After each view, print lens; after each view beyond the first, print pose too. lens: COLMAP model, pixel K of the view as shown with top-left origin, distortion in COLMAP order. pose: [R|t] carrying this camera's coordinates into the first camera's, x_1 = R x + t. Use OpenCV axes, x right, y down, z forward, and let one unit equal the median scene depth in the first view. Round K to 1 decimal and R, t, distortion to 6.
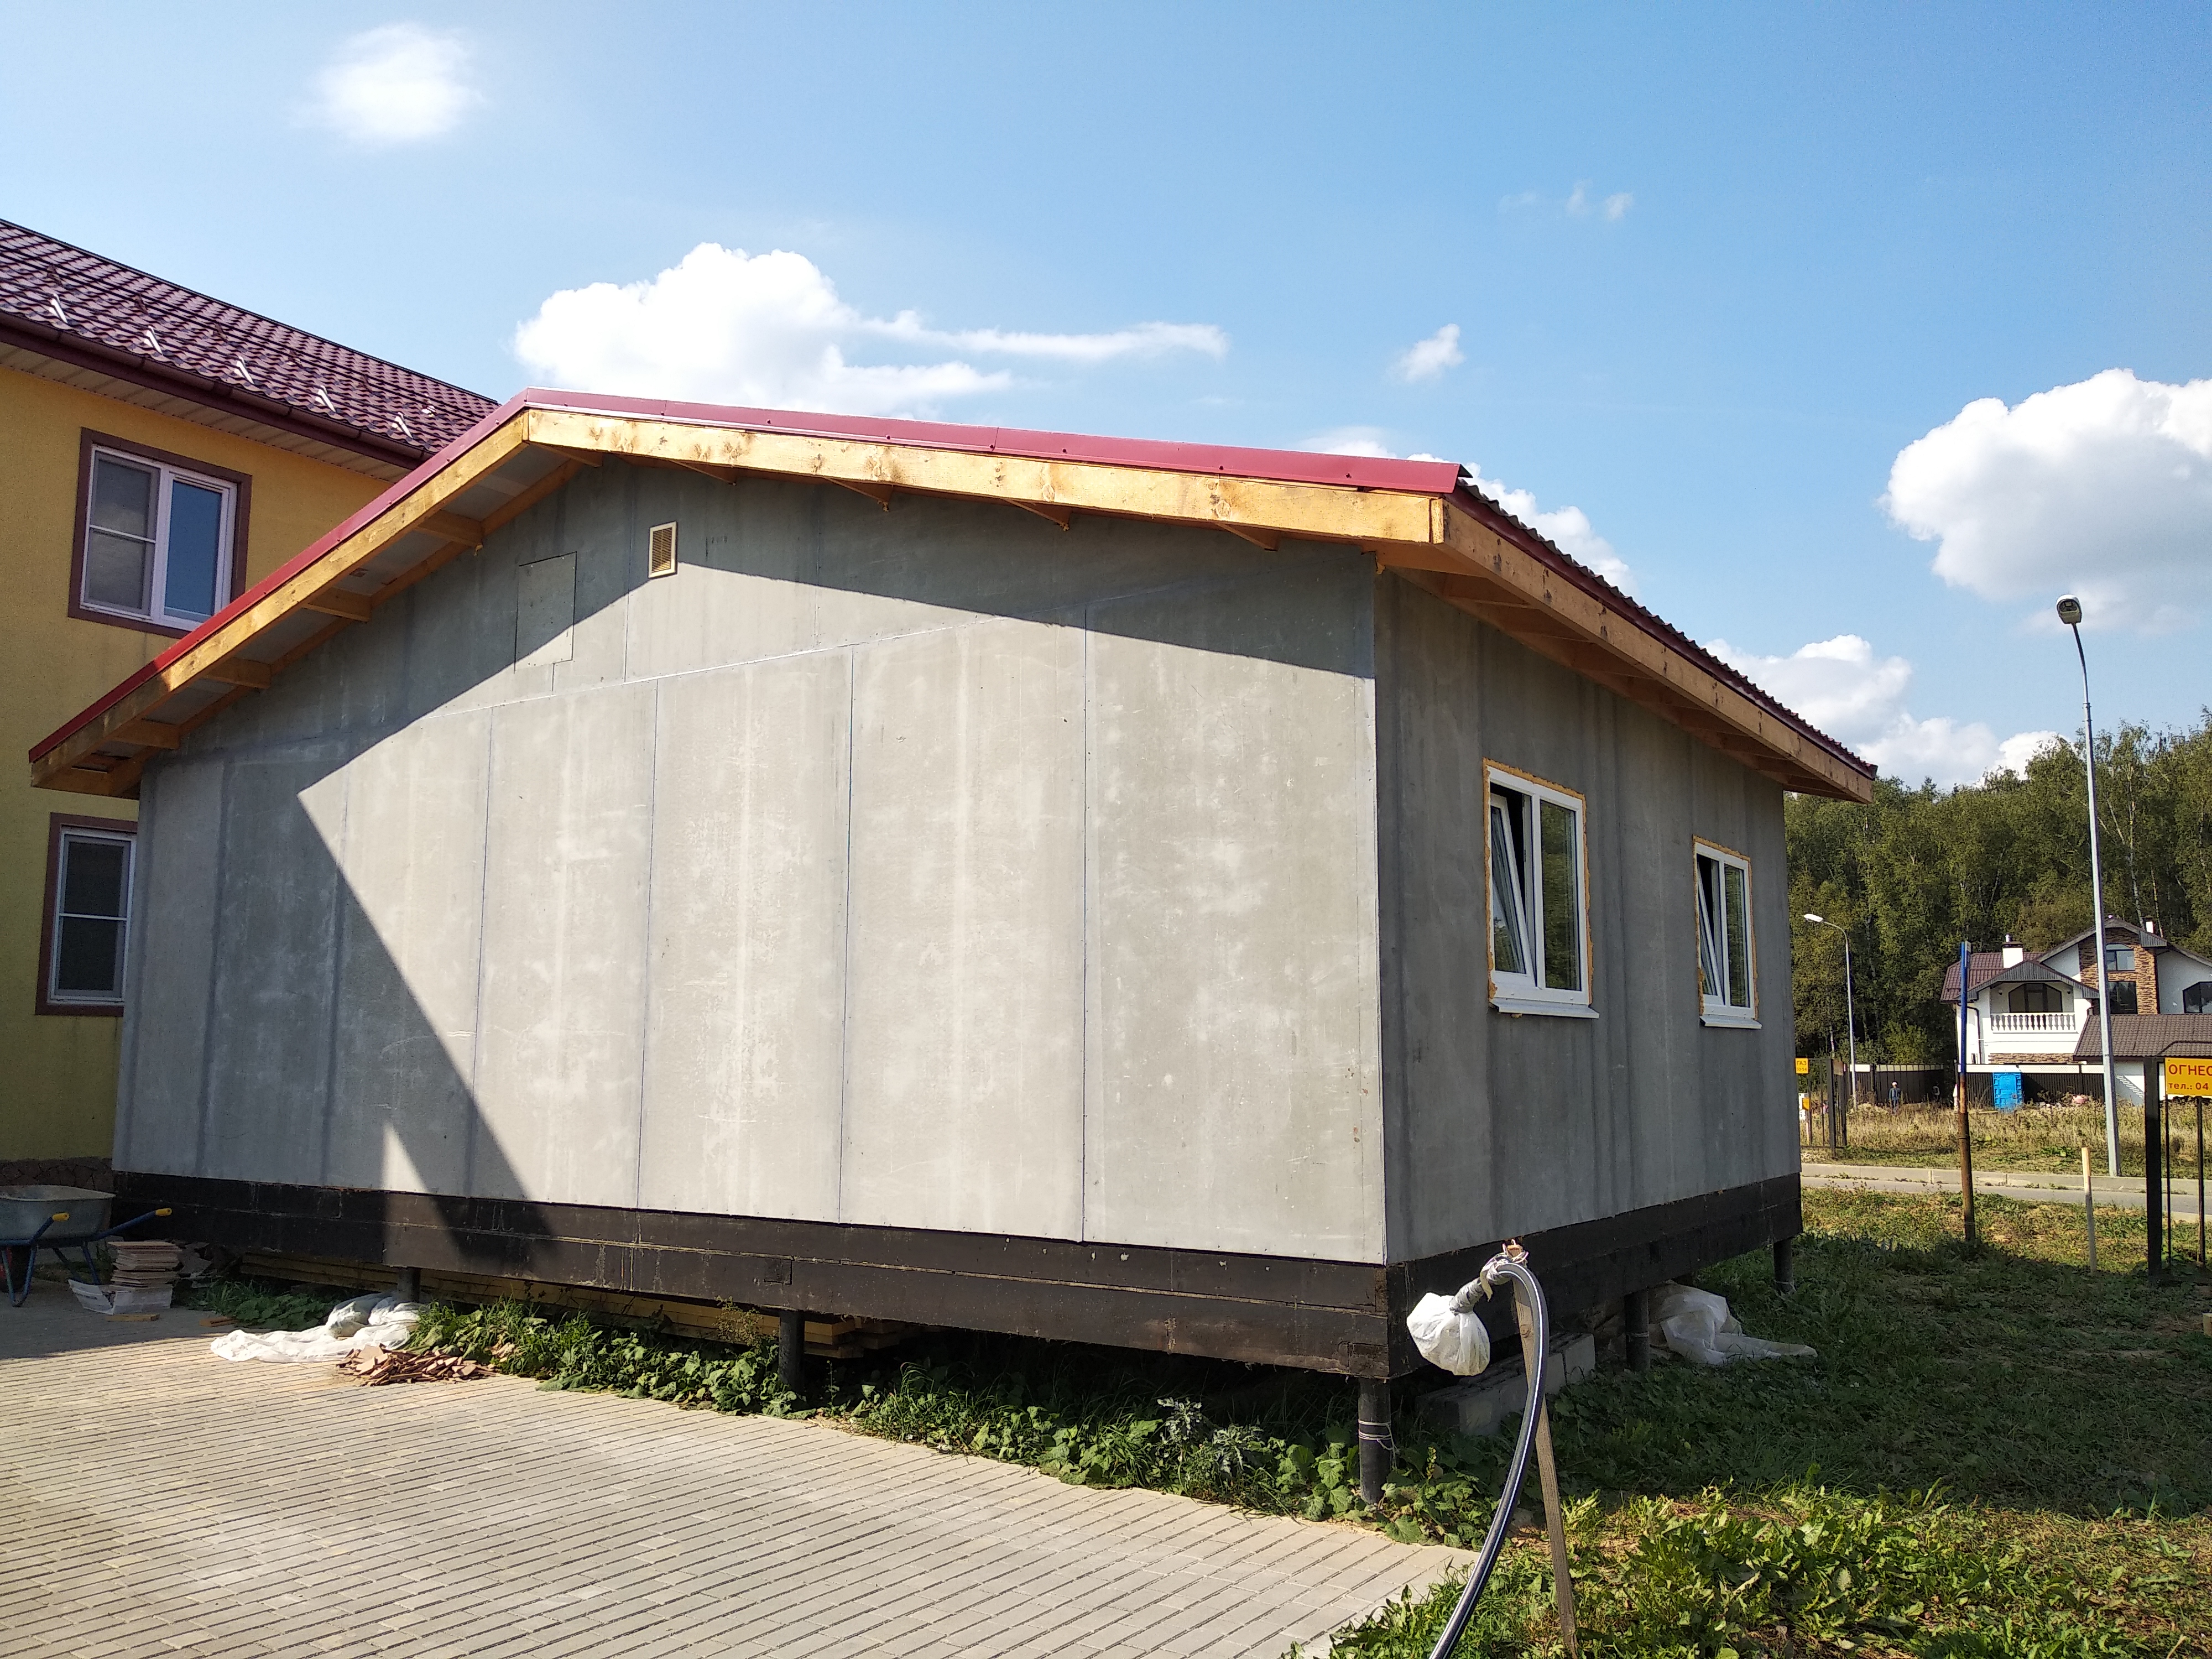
lens RADIAL K [[1712.8, 0, 1106.0], [0, 1712.8, 829.5], [0, 0, 1]] dist [0.096786, -0.173326]
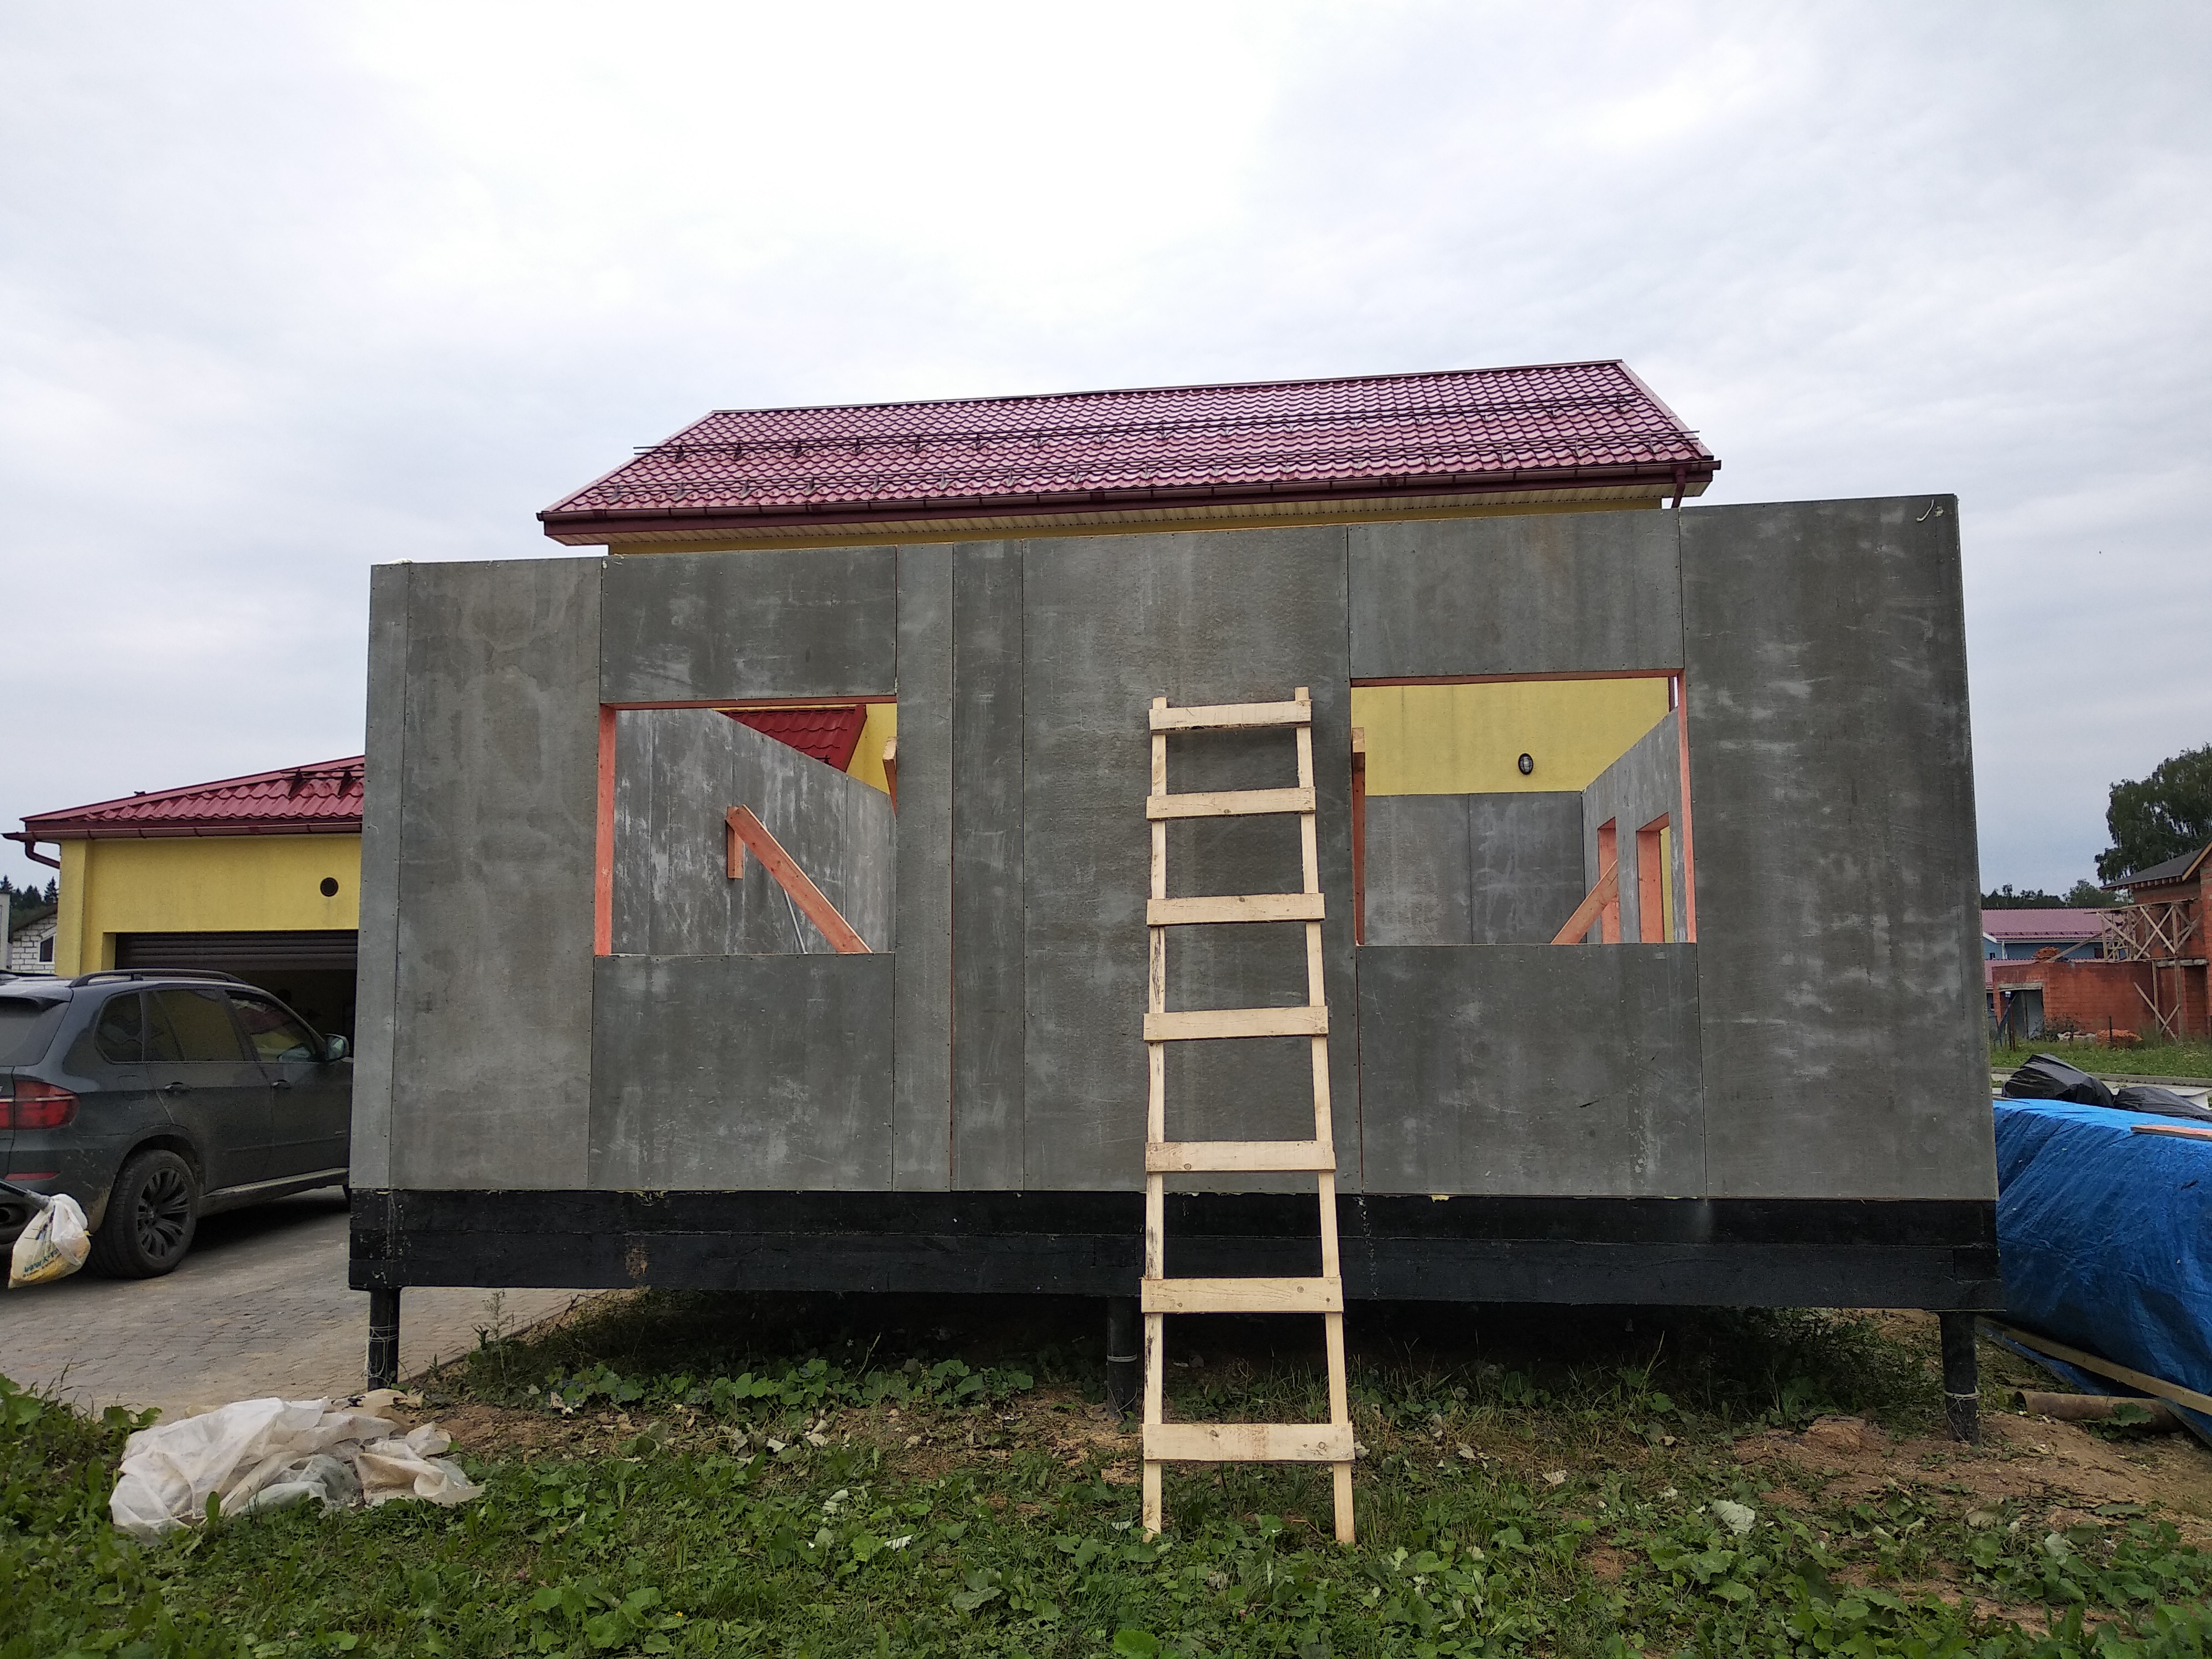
lens RADIAL K [[1721.3, 0, 1106.0], [0, 1721.3, 829.5], [0, 0, 1]] dist [0.100435, -0.227178]
pose [[0.448103, -0.099535, -0.888423, 1.122961], [0.125297, 0.990966, -0.047826, 0.103921], [0.885158, -0.089886, 0.456527, 0.730648]]
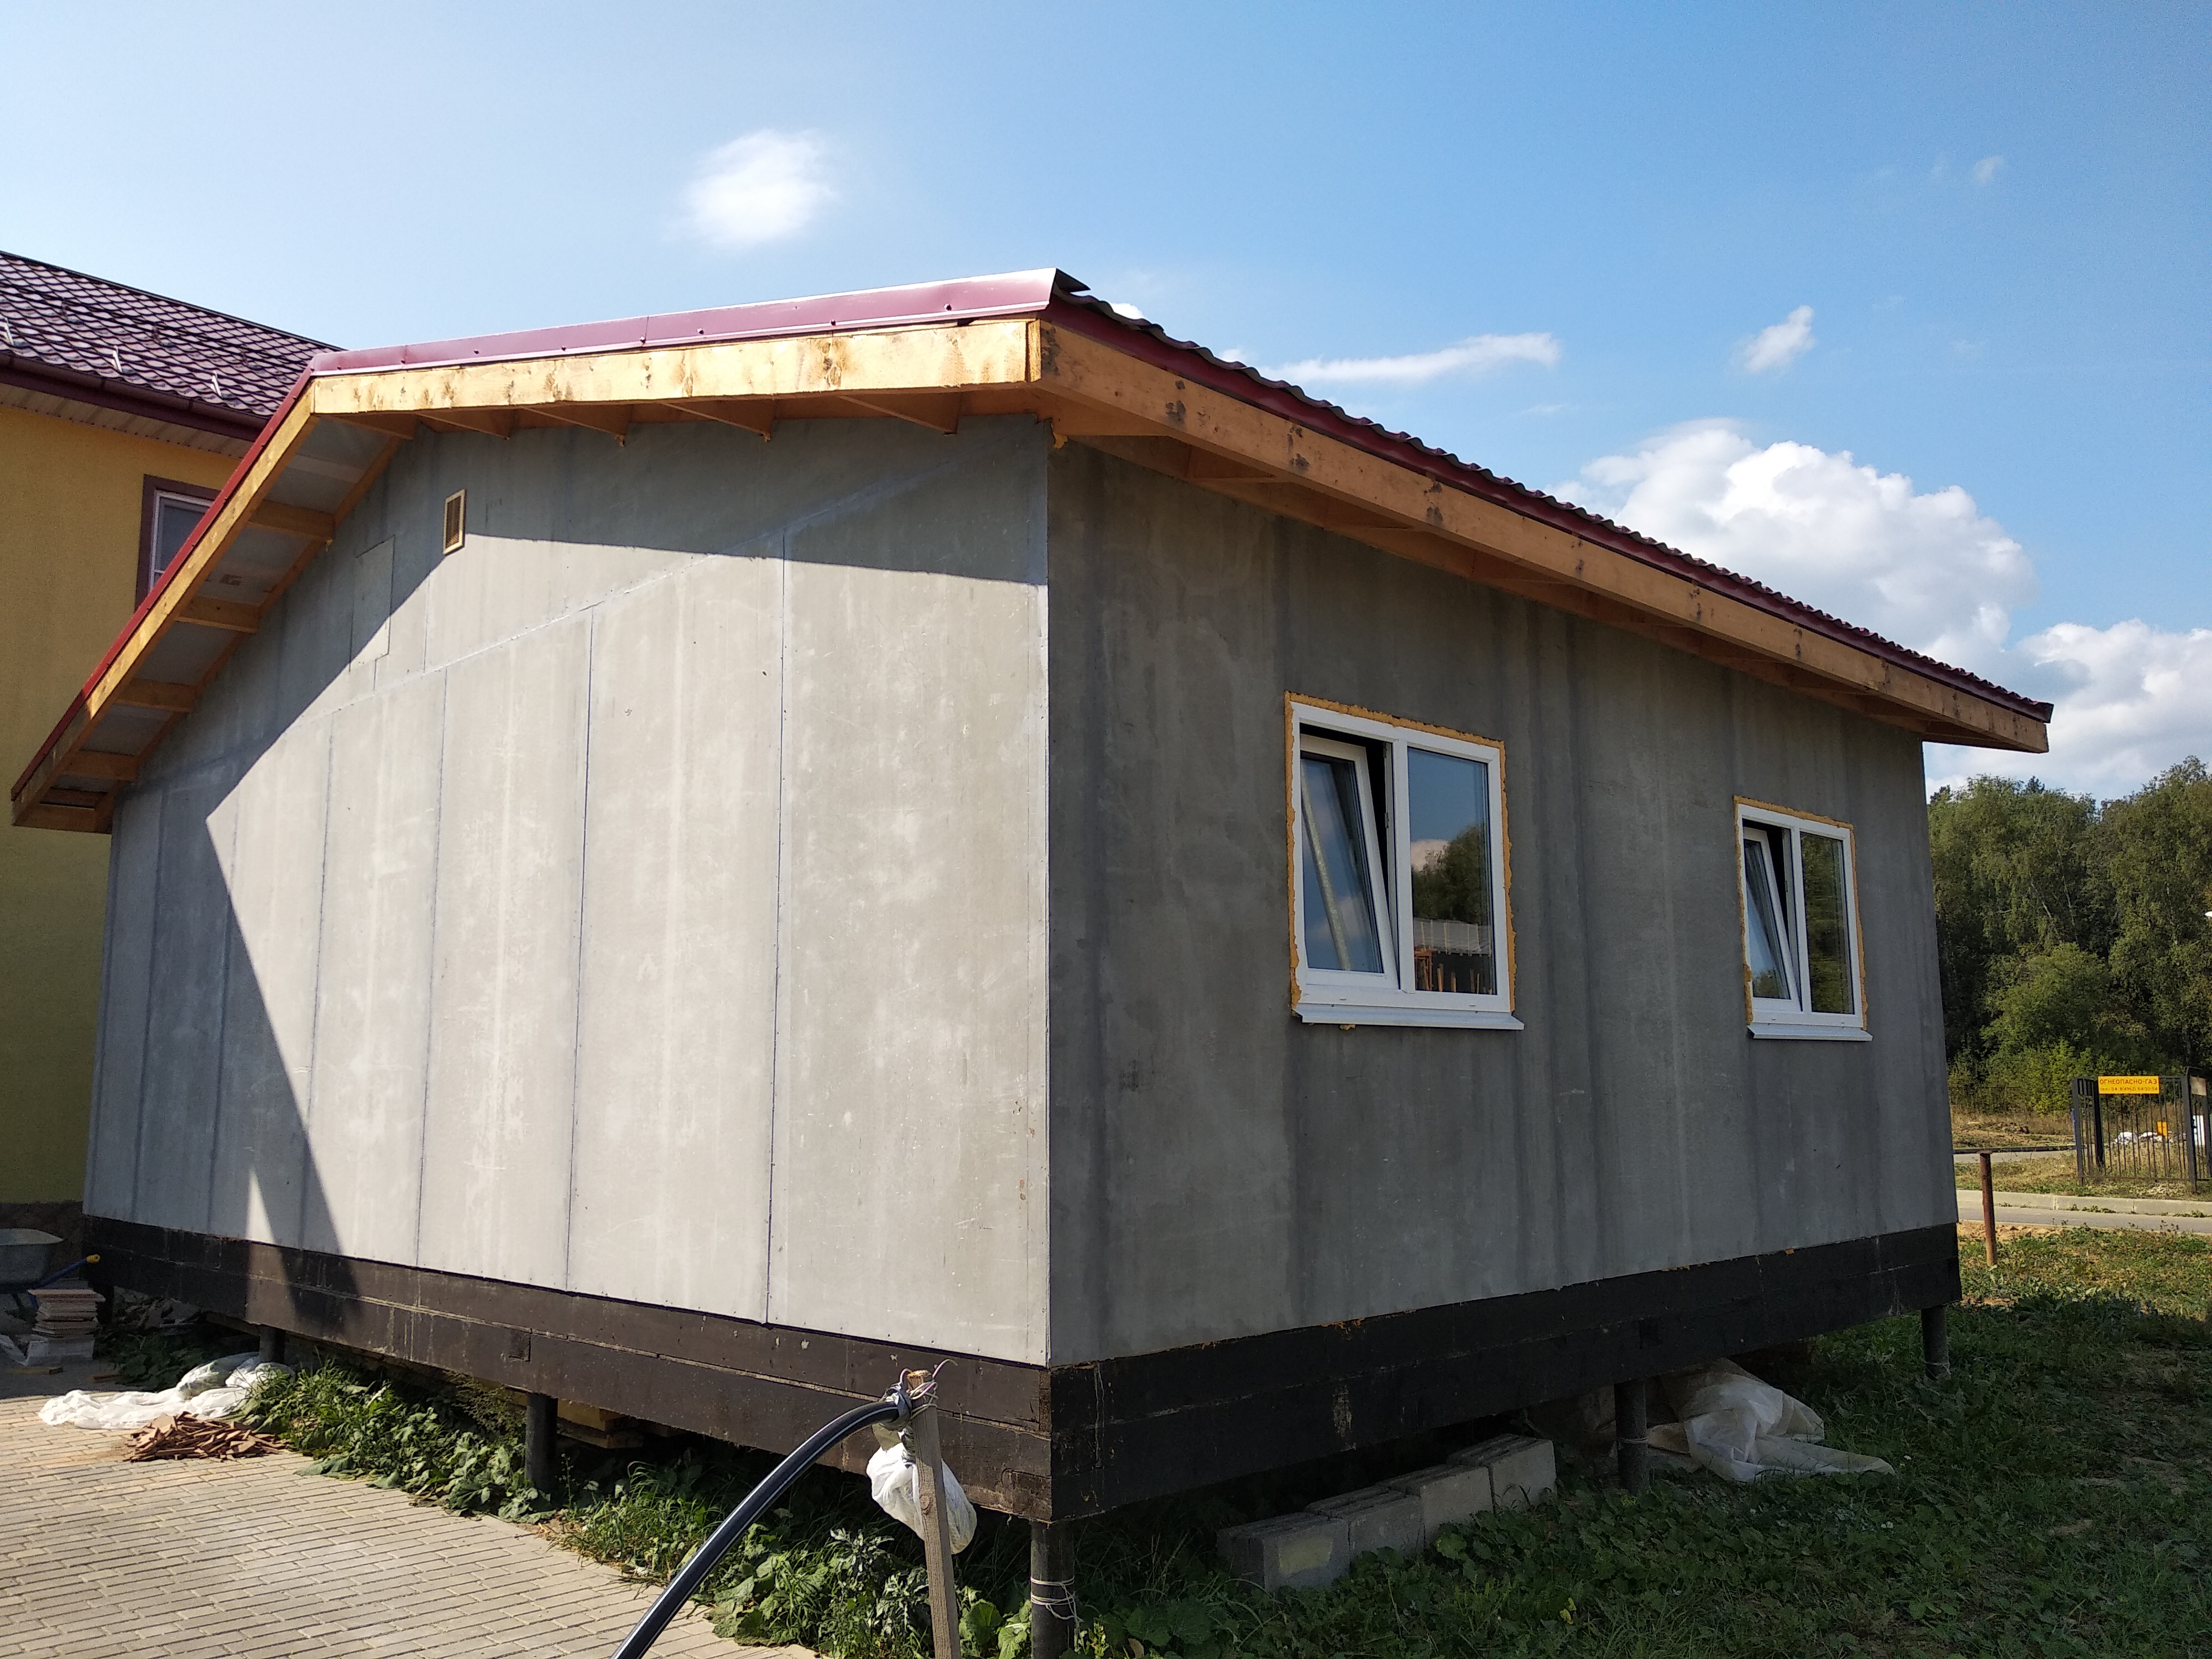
lens RADIAL K [[1711.8, 0, 1096.3], [0, 1711.8, 827.3], [0, 0, 1]] dist [0.076197, -0.132047]
pose [[0.980002, -0.040477, -0.194826, 0.260197], [0.037067, 0.999090, -0.021122, 0.029130], [0.195504, 0.013478, 0.980610, 0.215993]]
